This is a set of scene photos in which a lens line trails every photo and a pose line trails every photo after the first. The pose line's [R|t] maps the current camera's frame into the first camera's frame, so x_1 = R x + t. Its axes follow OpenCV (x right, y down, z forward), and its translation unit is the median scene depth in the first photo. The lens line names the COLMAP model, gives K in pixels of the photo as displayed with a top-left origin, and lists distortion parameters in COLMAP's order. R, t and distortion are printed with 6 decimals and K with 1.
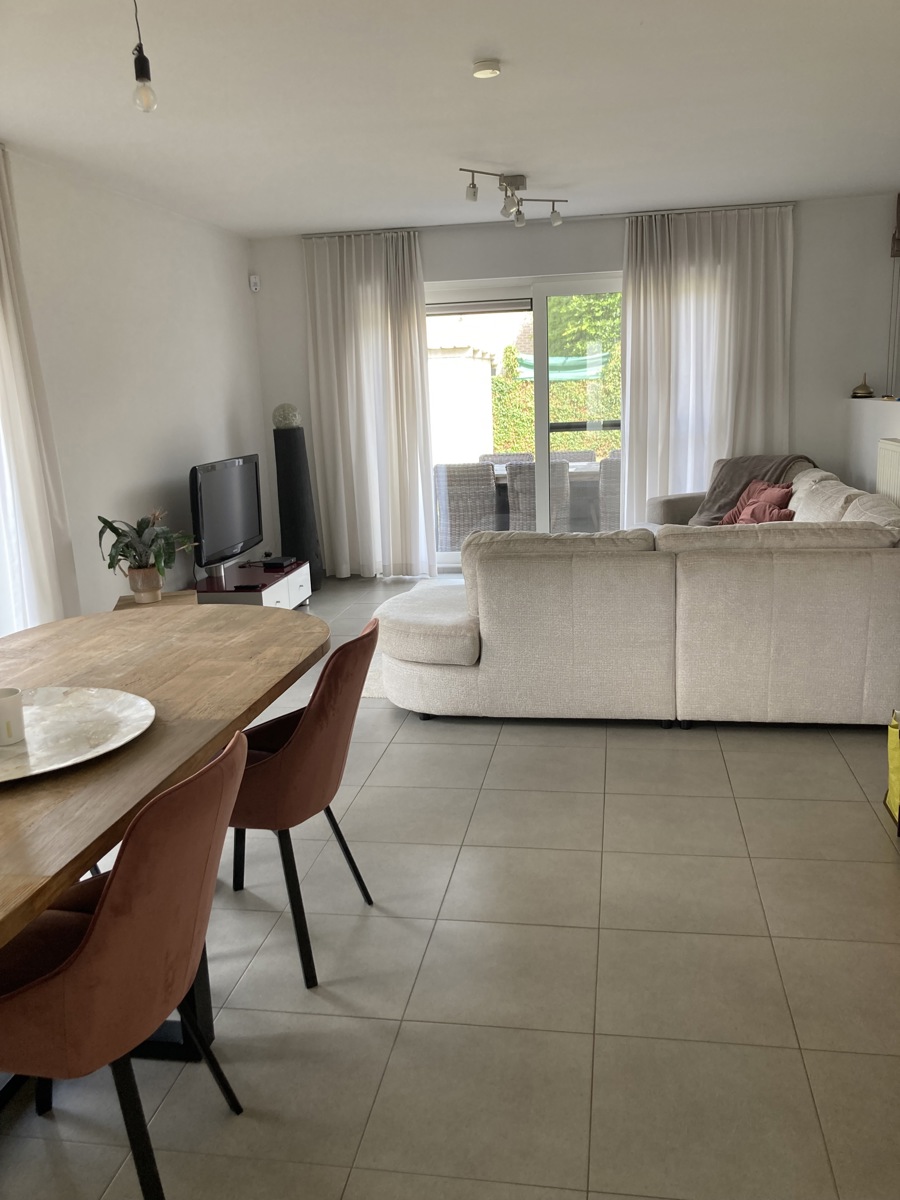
lens RADIAL K [[979.2, 0, 450.0], [0, 979.2, 600.0], [0, 0, 1]] dist [-0.004943, -0.009993]
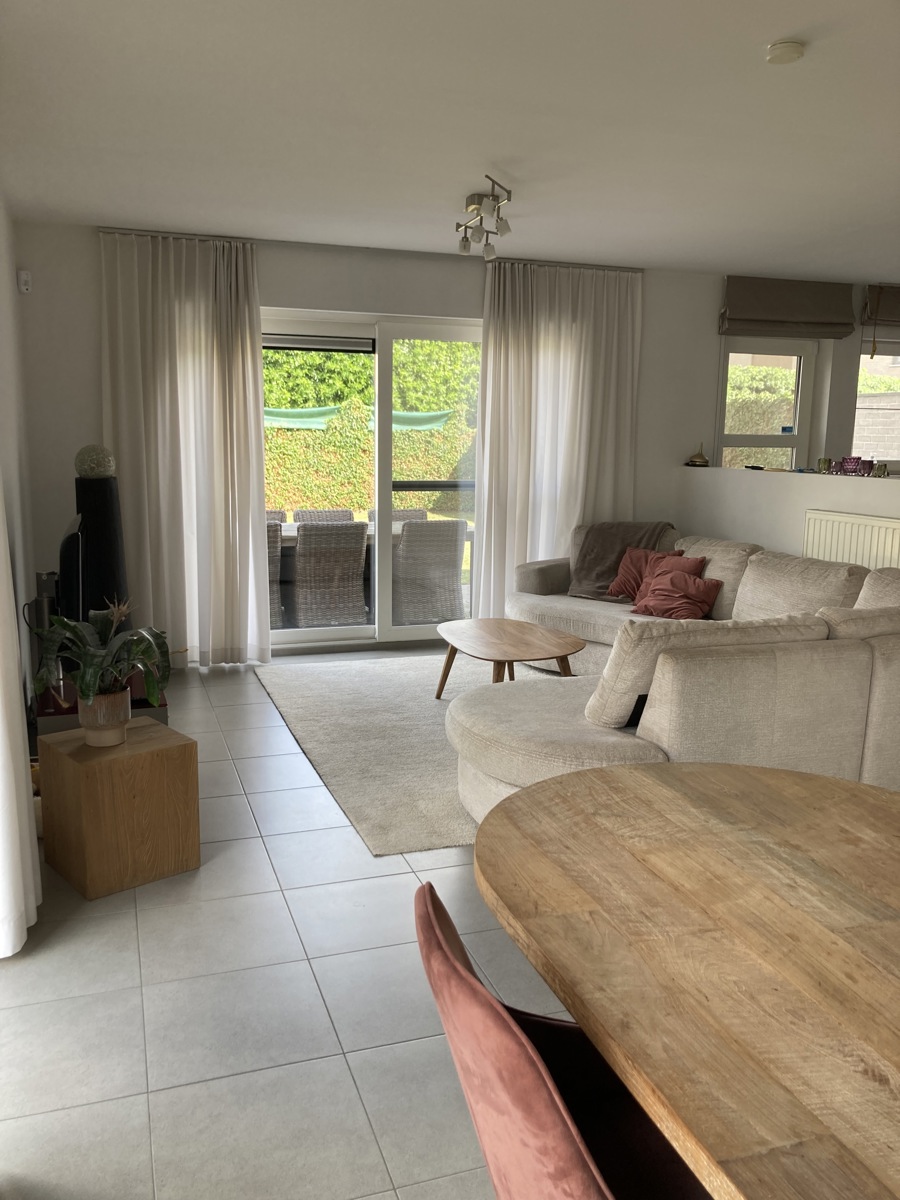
lens RADIAL K [[988.1, 0, 450.0], [0, 988.1, 600.0], [0, 0, 1]] dist [0.004480, -0.000395]
pose [[0.881865, -0.026024, 0.470784, -0.287600], [0.051299, 0.997844, -0.040934, -0.036947], [-0.468703, 0.060249, 0.881299, 0.210745]]
